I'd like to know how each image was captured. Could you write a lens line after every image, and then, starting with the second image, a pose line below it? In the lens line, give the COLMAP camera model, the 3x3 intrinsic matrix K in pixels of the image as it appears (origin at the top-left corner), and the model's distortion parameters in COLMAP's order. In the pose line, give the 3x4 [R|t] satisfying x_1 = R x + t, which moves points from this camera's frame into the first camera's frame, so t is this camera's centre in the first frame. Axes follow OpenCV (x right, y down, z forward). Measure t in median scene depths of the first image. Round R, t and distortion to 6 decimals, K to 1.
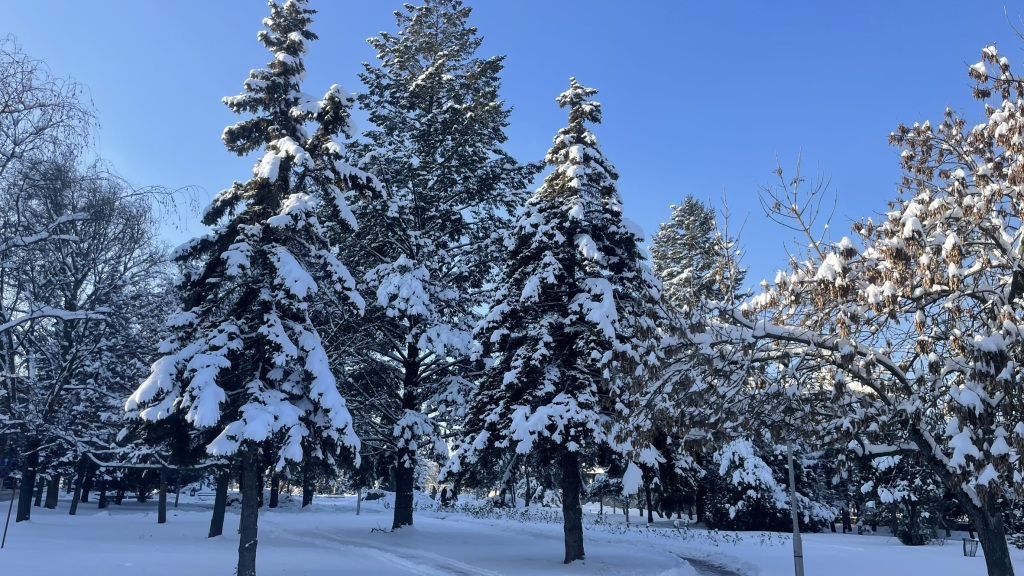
lens RADIAL K [[789.3, 0, 486.2], [0, 789.3, 278.7], [0, 0, 1]] dist [0.010984, -0.003566]
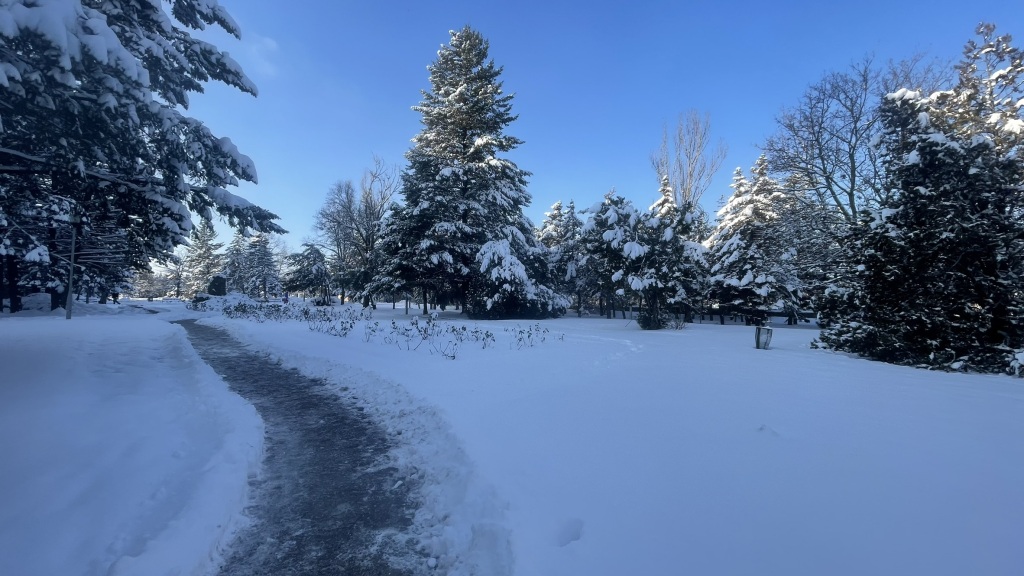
lens RADIAL K [[421.3, 0, 512.6], [0, 421.3, 285.8], [0, 0, 1]] dist [0.000009, -0.000002]
pose [[0.945553, -0.015209, 0.325114, 0.148979], [-0.063116, 0.971376, 0.229009, 0.131993], [-0.319291, -0.237060, 0.917527, 0.449133]]
